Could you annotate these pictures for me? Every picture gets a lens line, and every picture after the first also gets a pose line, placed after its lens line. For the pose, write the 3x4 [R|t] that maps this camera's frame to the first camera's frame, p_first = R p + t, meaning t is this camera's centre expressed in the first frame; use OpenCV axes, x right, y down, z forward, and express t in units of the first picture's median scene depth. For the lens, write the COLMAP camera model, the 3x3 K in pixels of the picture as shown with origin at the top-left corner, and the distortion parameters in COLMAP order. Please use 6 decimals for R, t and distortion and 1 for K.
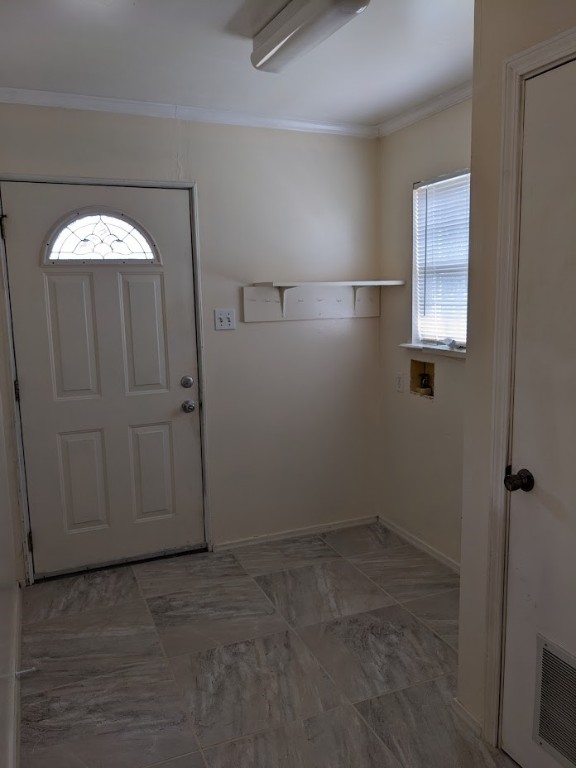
lens RADIAL K [[606.9, 0, 273.2], [0, 606.9, 382.4], [0, 0, 1]] dist [0.013902, -0.049753]
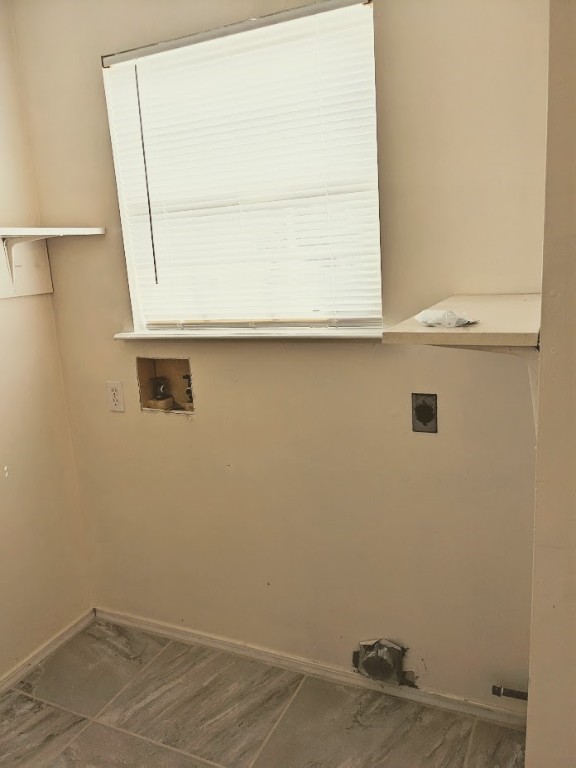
lens RADIAL K [[606.9, 0, 273.2], [0, 606.9, 382.4], [0, 0, 1]] dist [0.013902, -0.049753]
pose [[0.731199, -0.166967, 0.661415, -0.080736], [0.144955, 0.985470, 0.088522, -0.047556], [-0.666585, 0.031148, 0.744778, 0.454495]]
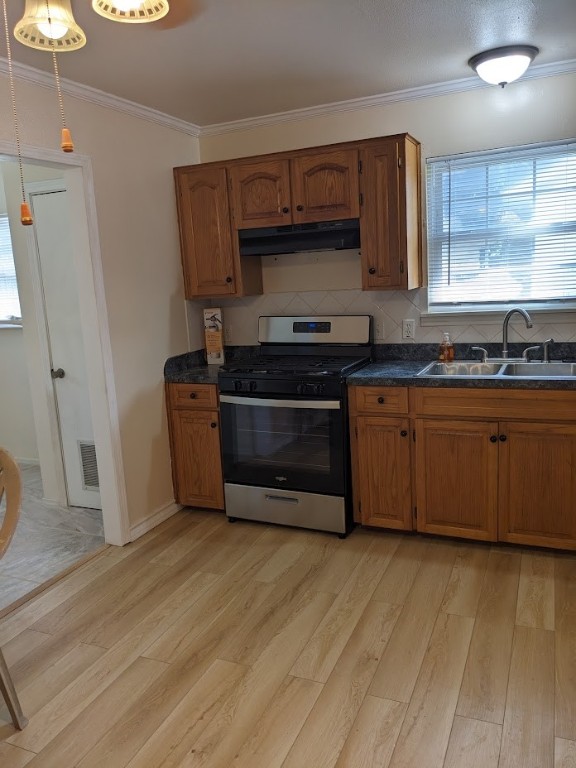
lens RADIAL K [[606.9, 0, 273.2], [0, 606.9, 382.4], [0, 0, 1]] dist [0.013902, -0.049753]
pose [[0.754443, -0.132799, 0.642791, -0.257485], [0.134431, 0.989821, 0.046712, 0.127726], [-0.642451, 0.051170, 0.764616, -0.720188]]
